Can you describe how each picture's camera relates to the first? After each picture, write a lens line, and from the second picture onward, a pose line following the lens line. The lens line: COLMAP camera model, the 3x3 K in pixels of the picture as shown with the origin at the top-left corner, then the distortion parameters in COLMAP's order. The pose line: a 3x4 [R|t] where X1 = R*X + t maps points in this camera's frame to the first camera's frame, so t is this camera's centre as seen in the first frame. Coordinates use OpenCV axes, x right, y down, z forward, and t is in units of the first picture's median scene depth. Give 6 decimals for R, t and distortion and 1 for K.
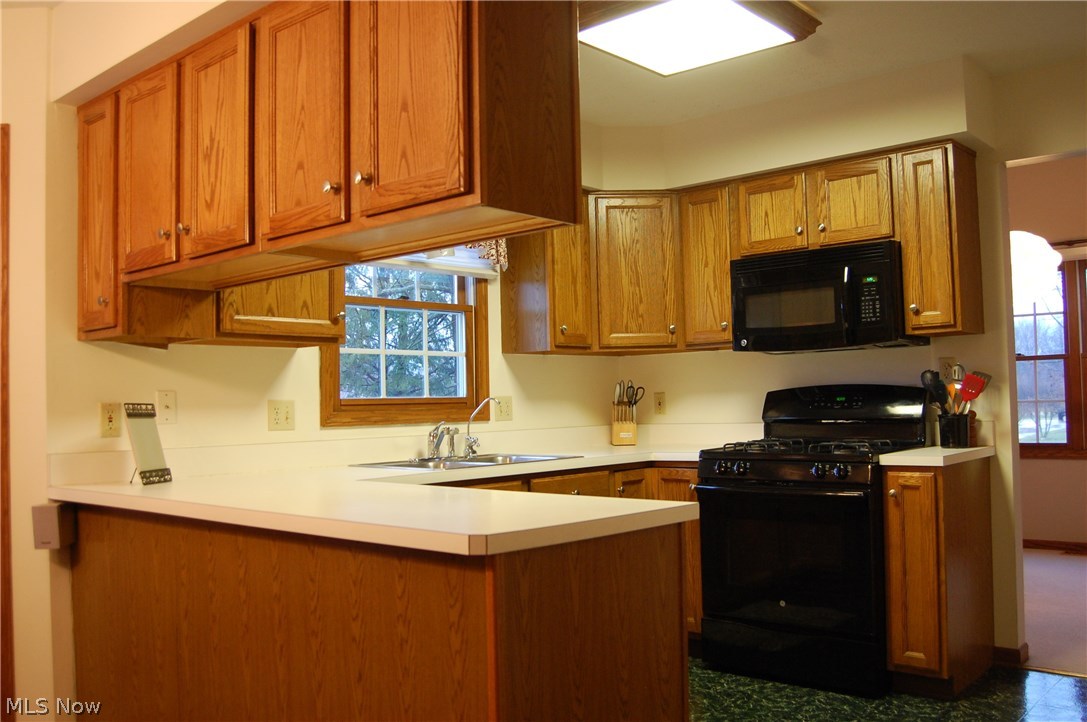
lens RADIAL K [[960.9, 0, 543.5], [0, 960.9, 361.0], [0, 0, 1]] dist [-0.002567, -0.000939]
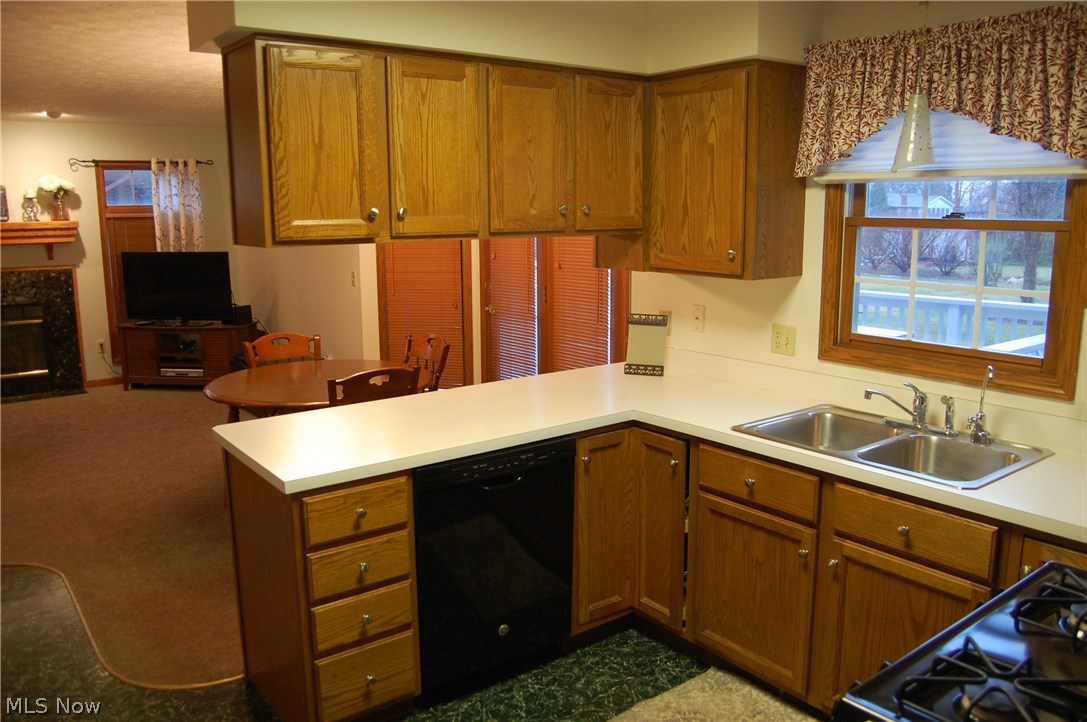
lens RADIAL K [[847.8, 0, 543.5], [0, 847.8, 361.0], [0, 0, 1]] dist [-0.063367, 0.001359]
pose [[-0.186490, 0.195854, -0.962737, 0.662455], [0.053206, 0.980503, 0.189162, -0.108156], [0.981015, -0.015946, -0.193275, 0.931520]]
